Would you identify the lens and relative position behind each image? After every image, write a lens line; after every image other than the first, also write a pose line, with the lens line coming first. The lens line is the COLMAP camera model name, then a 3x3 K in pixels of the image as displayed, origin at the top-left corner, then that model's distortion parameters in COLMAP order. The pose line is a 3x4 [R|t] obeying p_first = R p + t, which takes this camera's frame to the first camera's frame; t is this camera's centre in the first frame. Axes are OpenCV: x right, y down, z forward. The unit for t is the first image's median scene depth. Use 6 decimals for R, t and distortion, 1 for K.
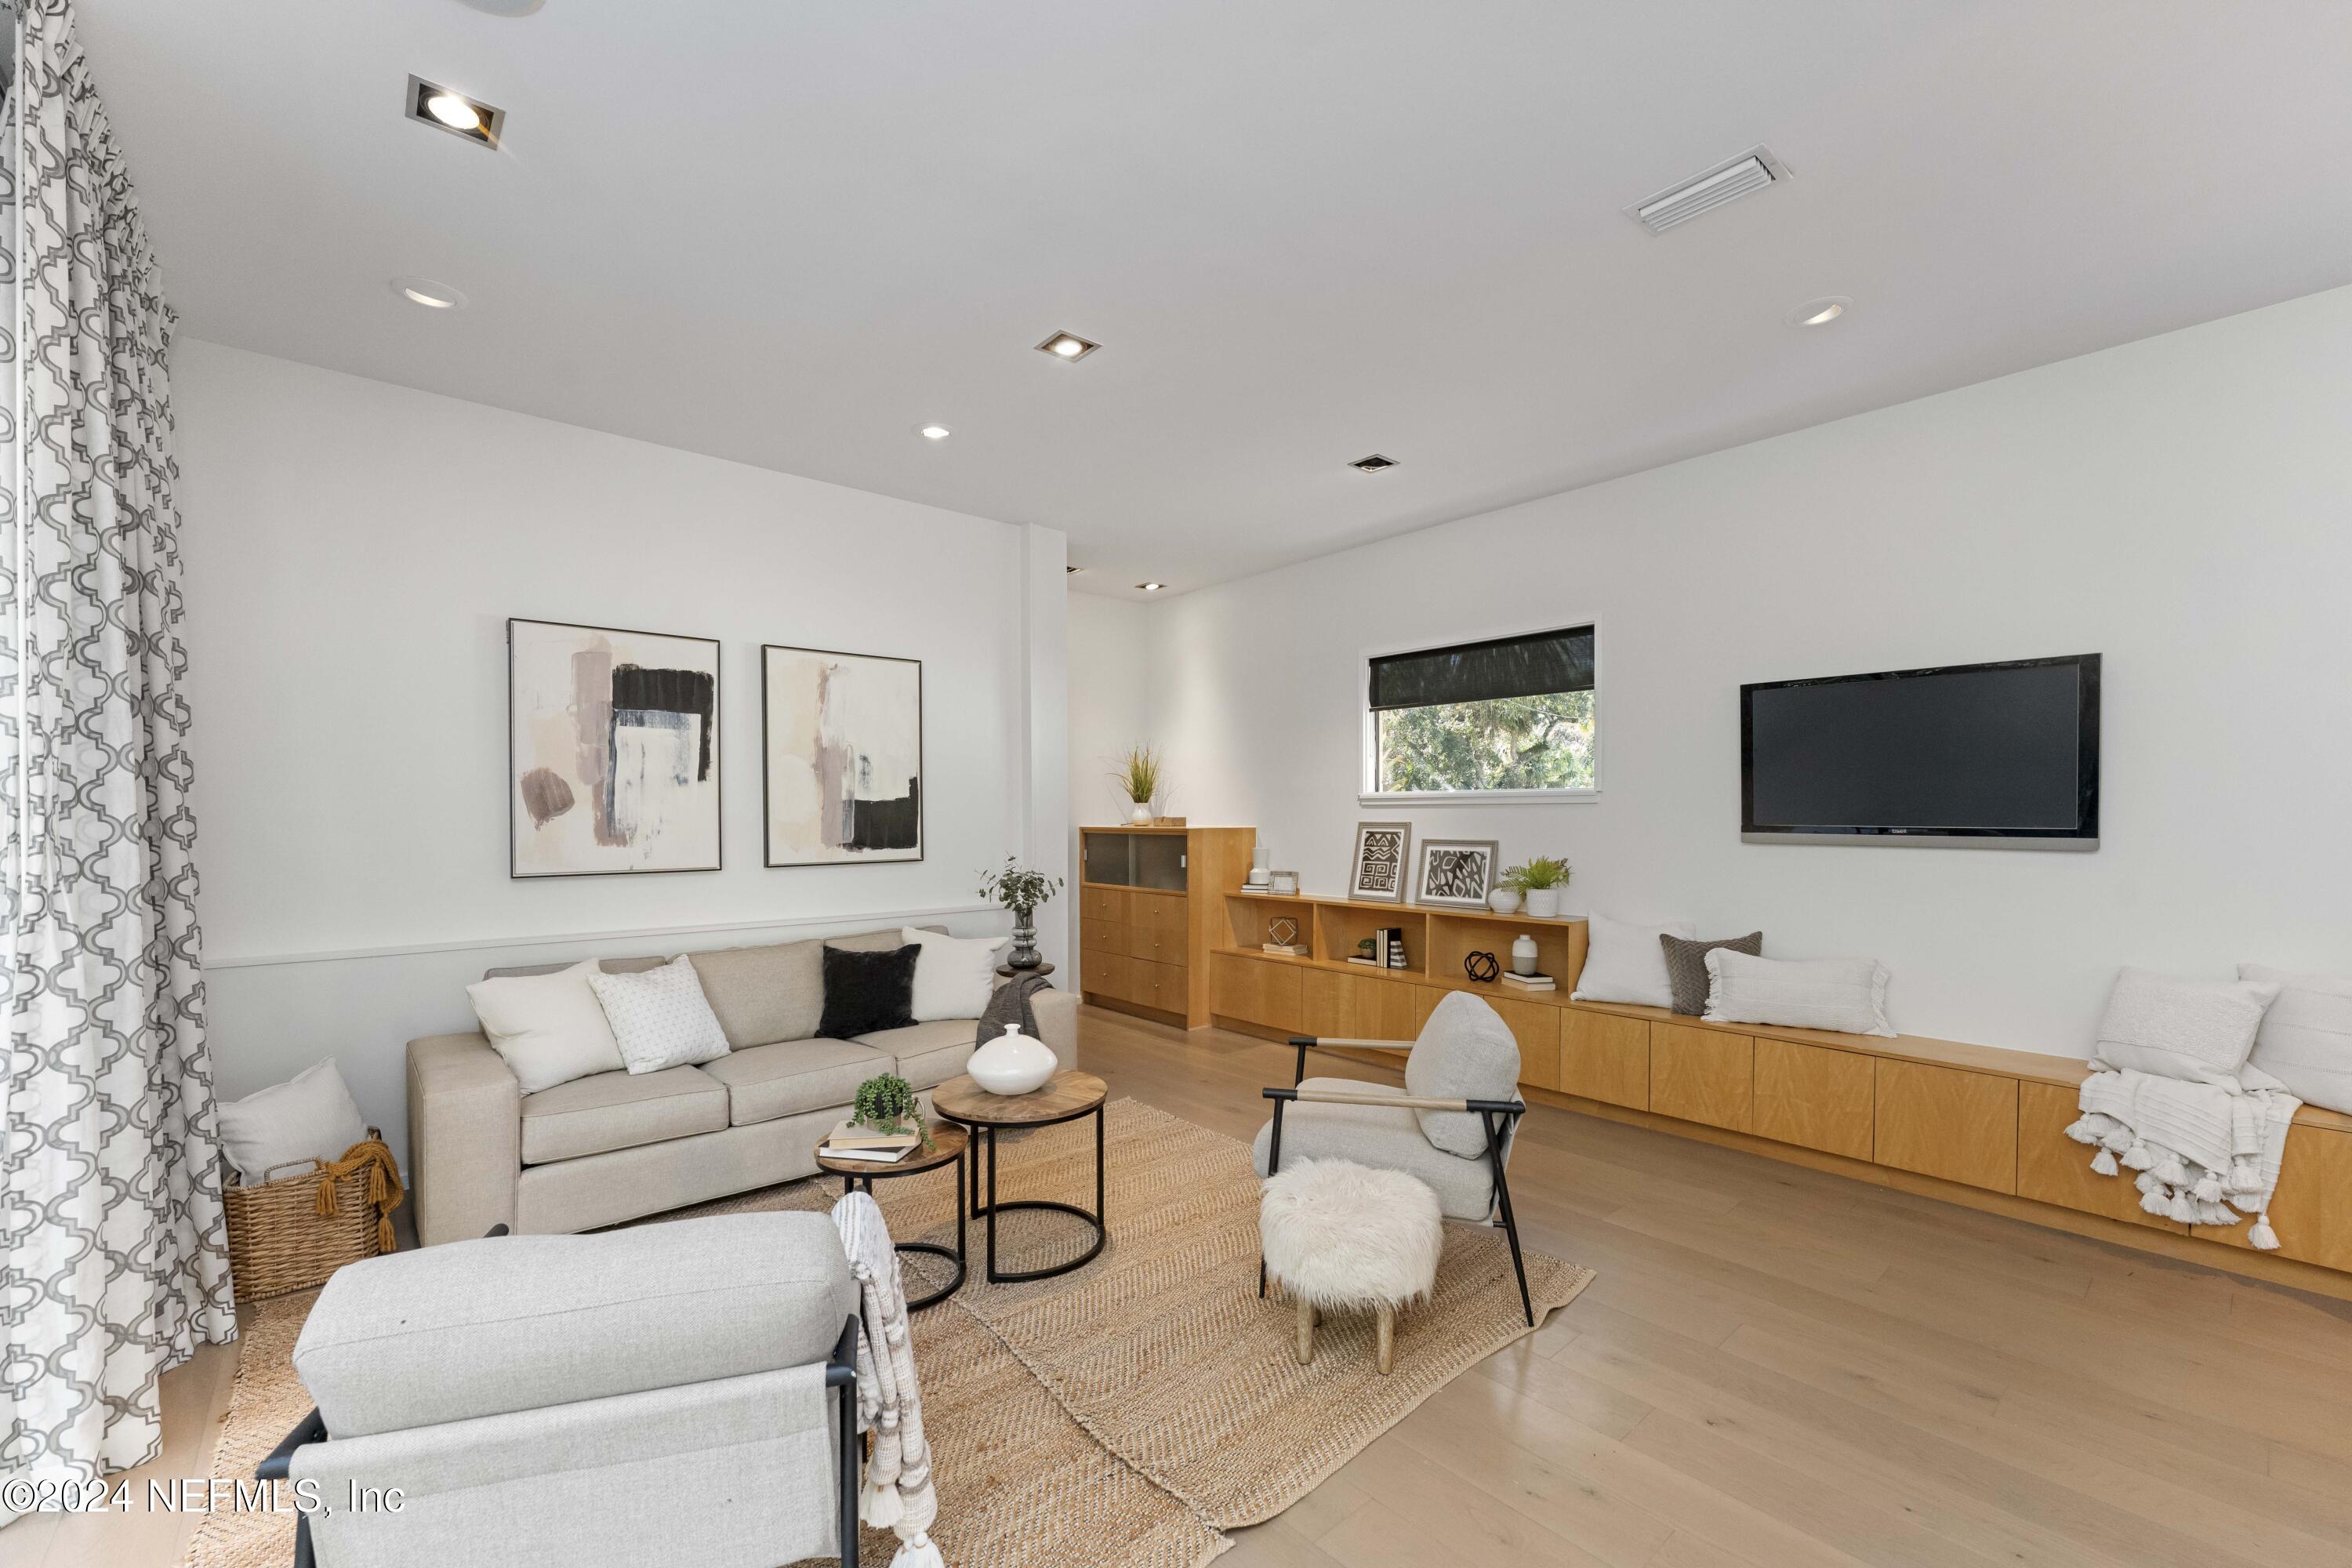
lens RADIAL K [[961.8, 0, 1160.2], [0, 961.8, 825.9], [0, 0, 1]] dist [-0.000939, 0.000066]
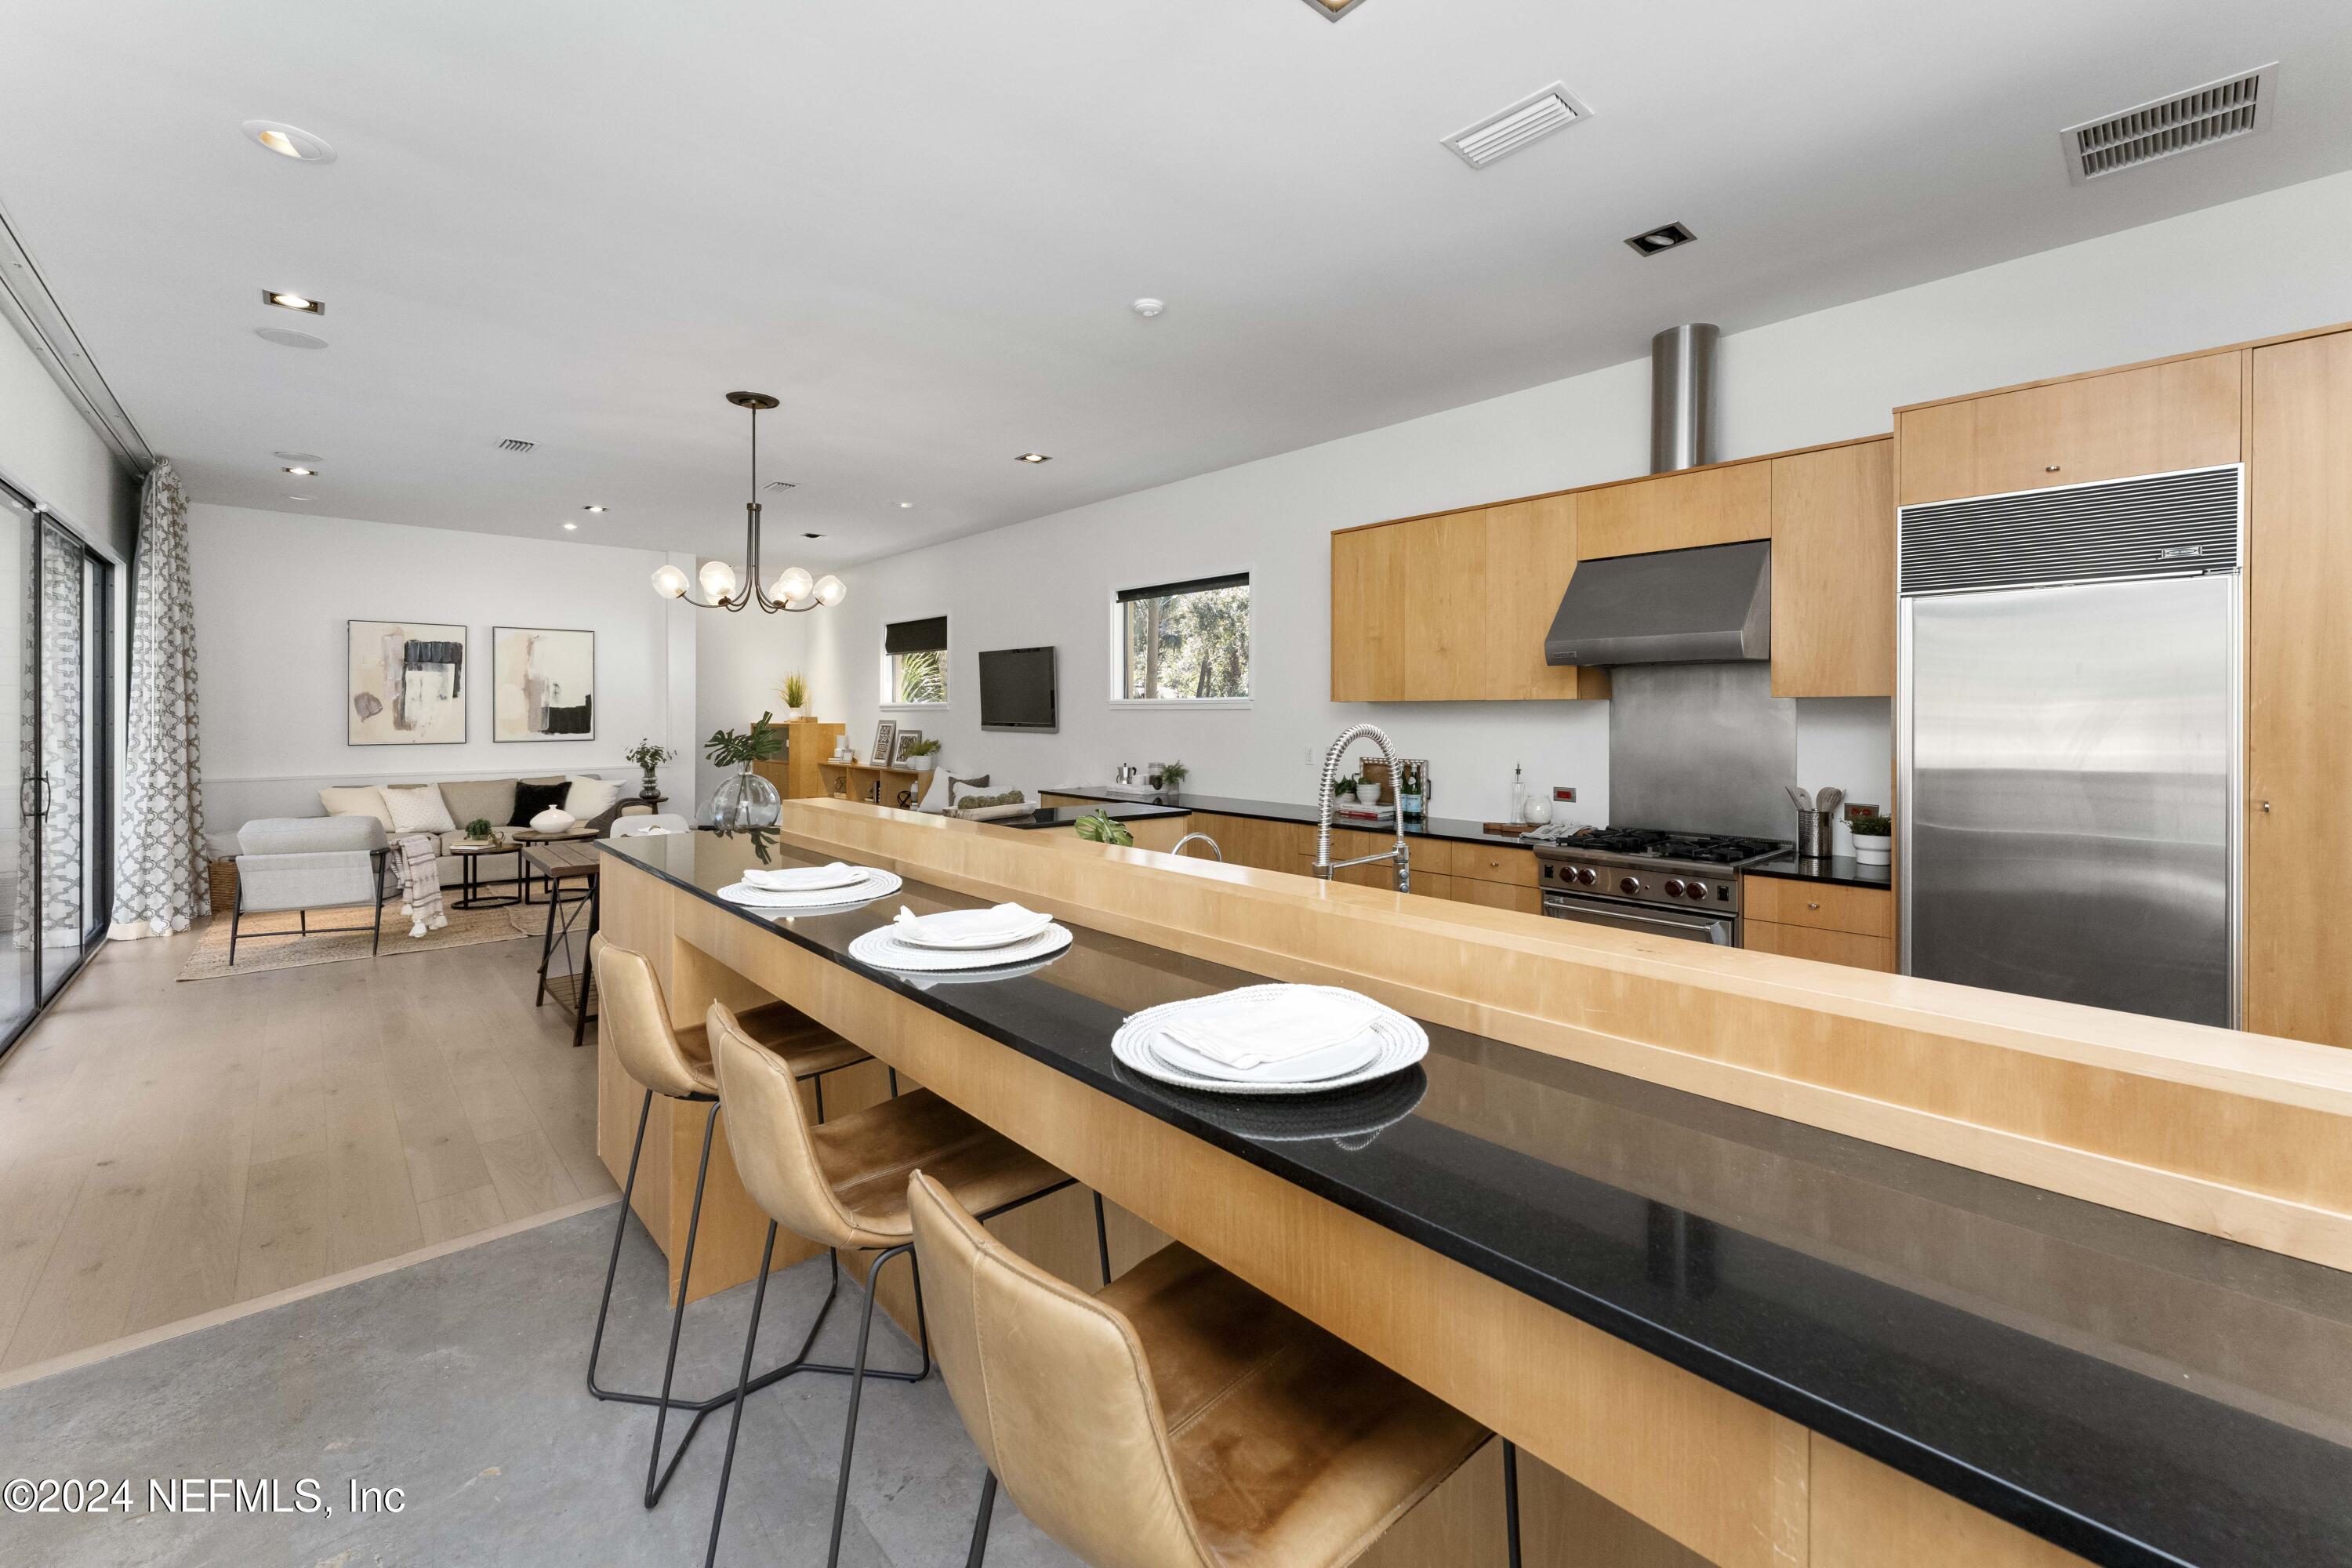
lens RADIAL K [[961.8, 0, 1171.5], [0, 961.8, 709.0], [0, 0, 1]] dist [-0.000939, 0.000066]
pose [[0.999432, 0.003394, 0.033523, 0.916839], [-0.002836, 0.999857, -0.016680, 0.004897], [-0.033574, 0.016575, 0.999299, -1.009014]]
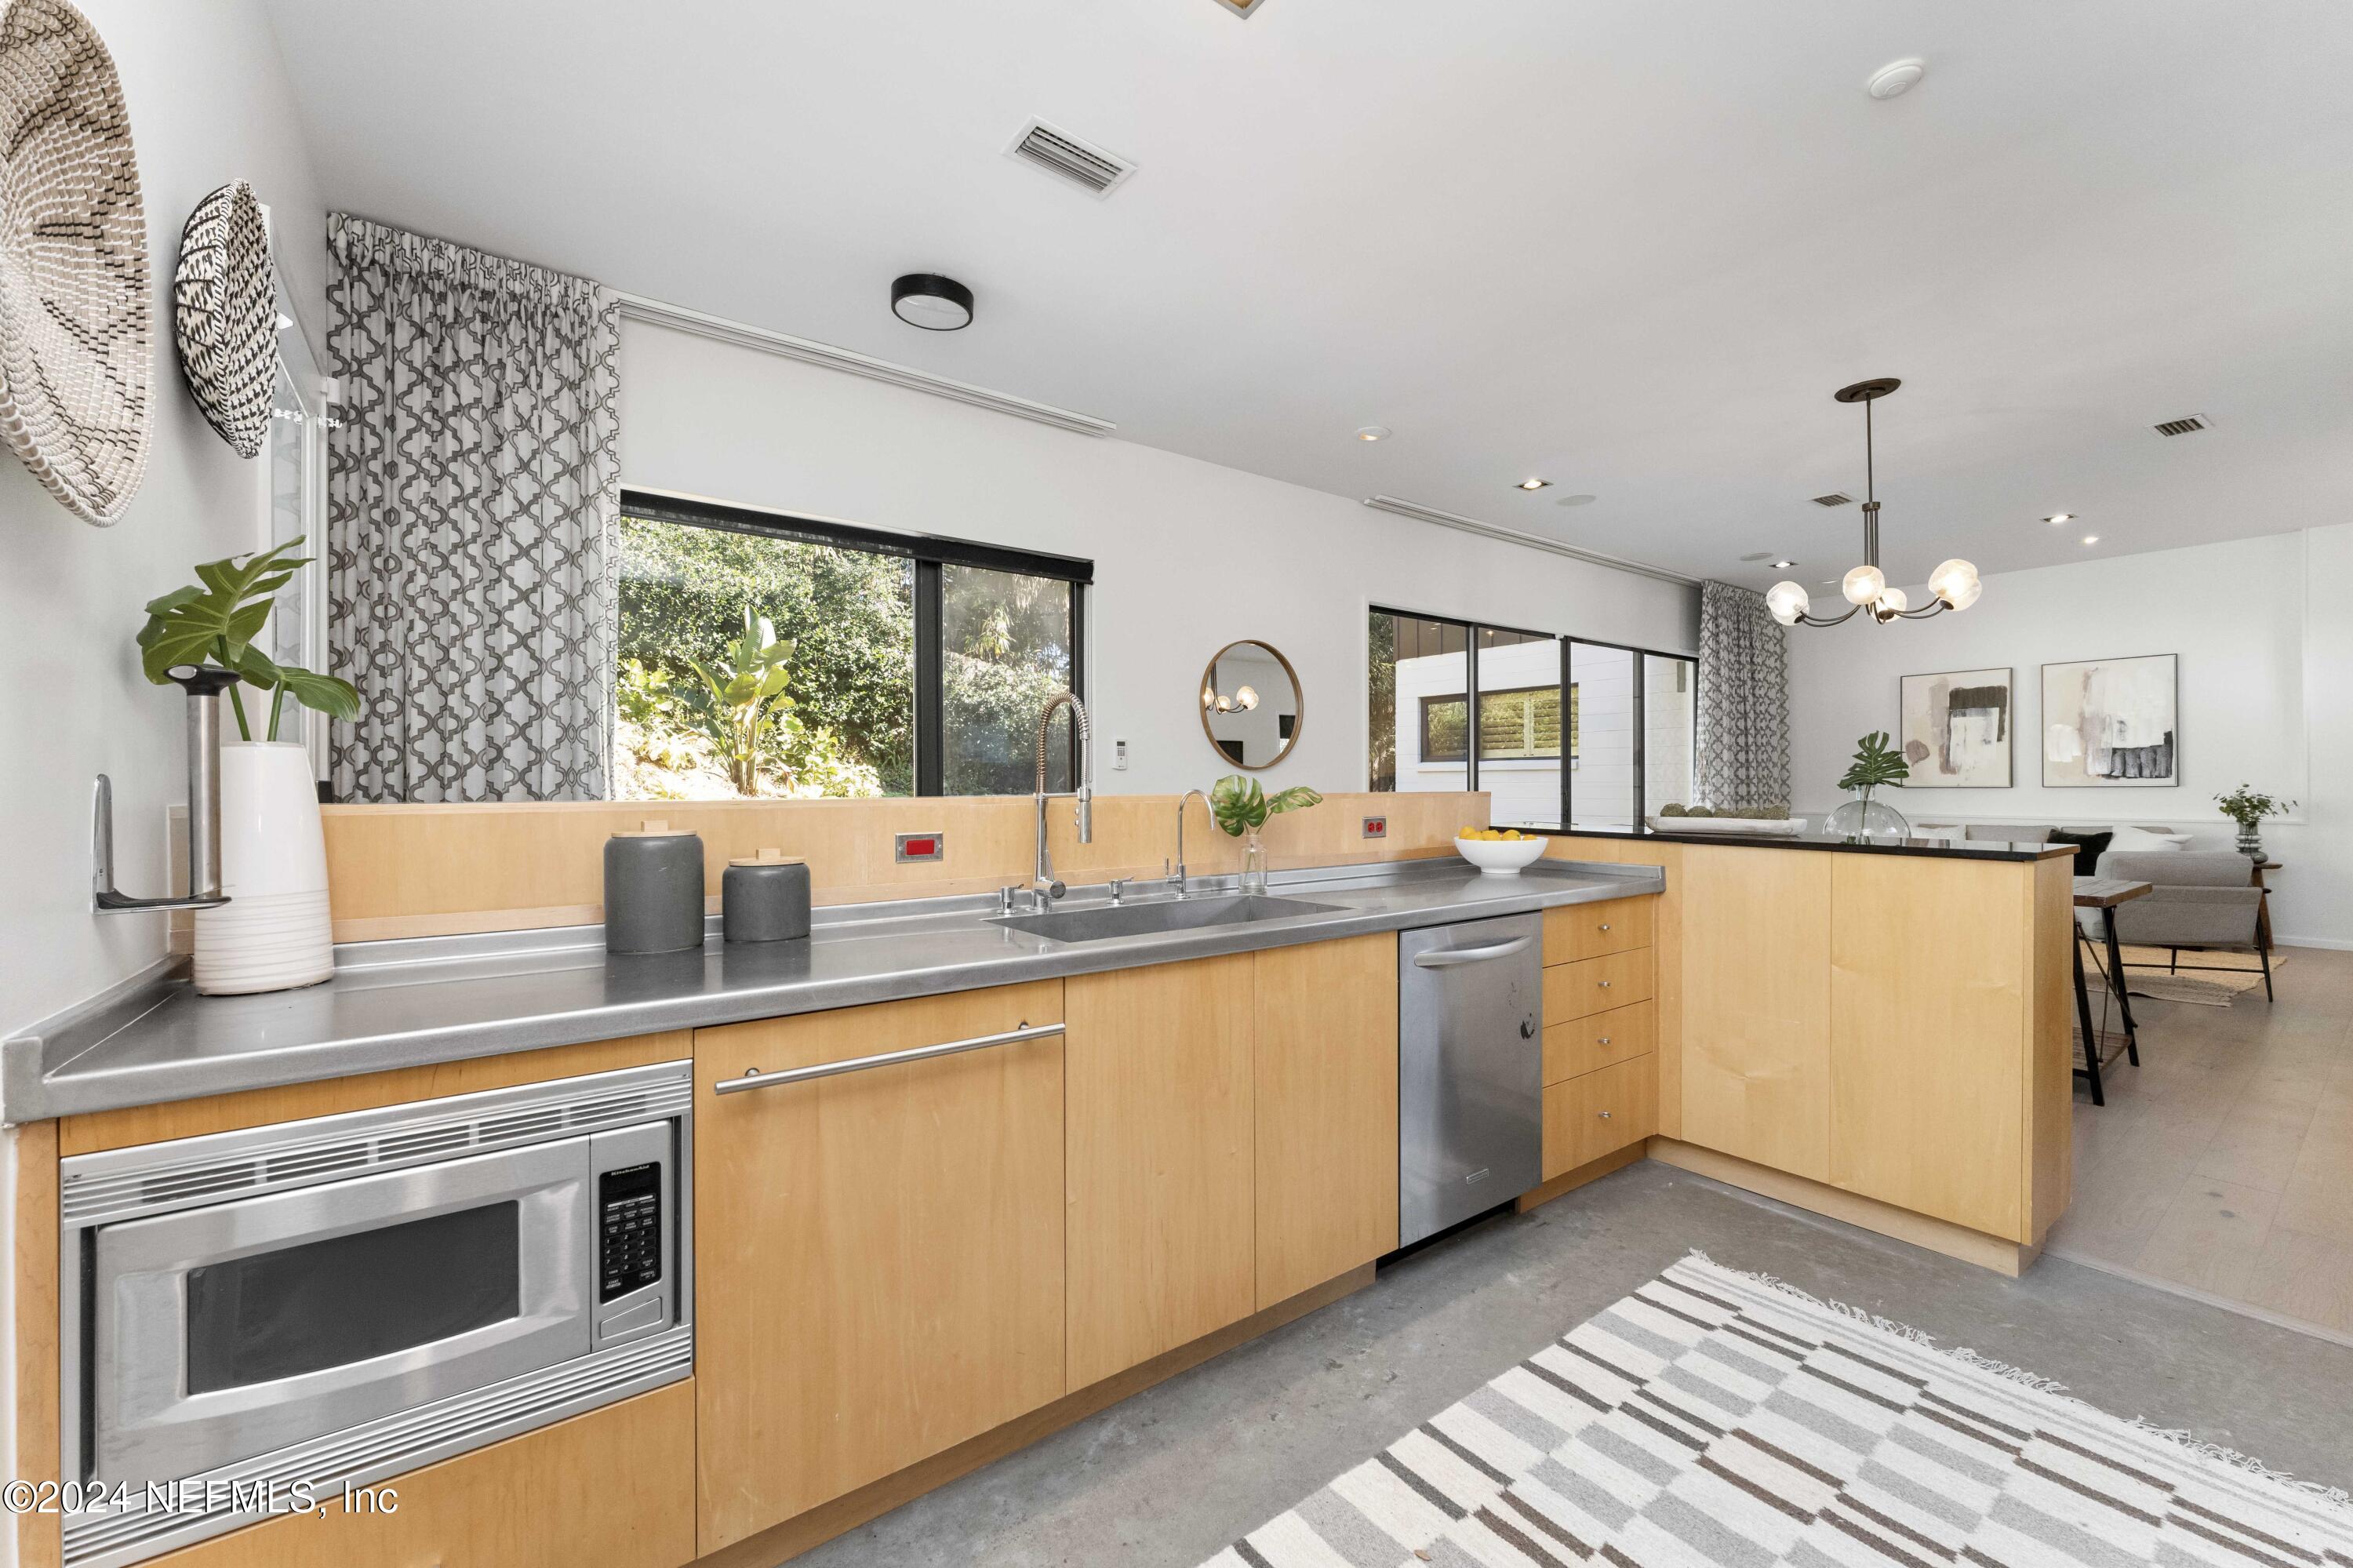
lens RADIAL K [[962.3, 0, 1175.0], [0, 962.3, 785.7], [0, 0, 1]] dist [-0.000939, 0.000066]
pose [[-0.053556, -0.002353, -0.998562, 1.545339], [-0.010012, 0.999948, -0.001819, 0.062505], [0.998515, 0.009901, -0.053577, -0.559497]]
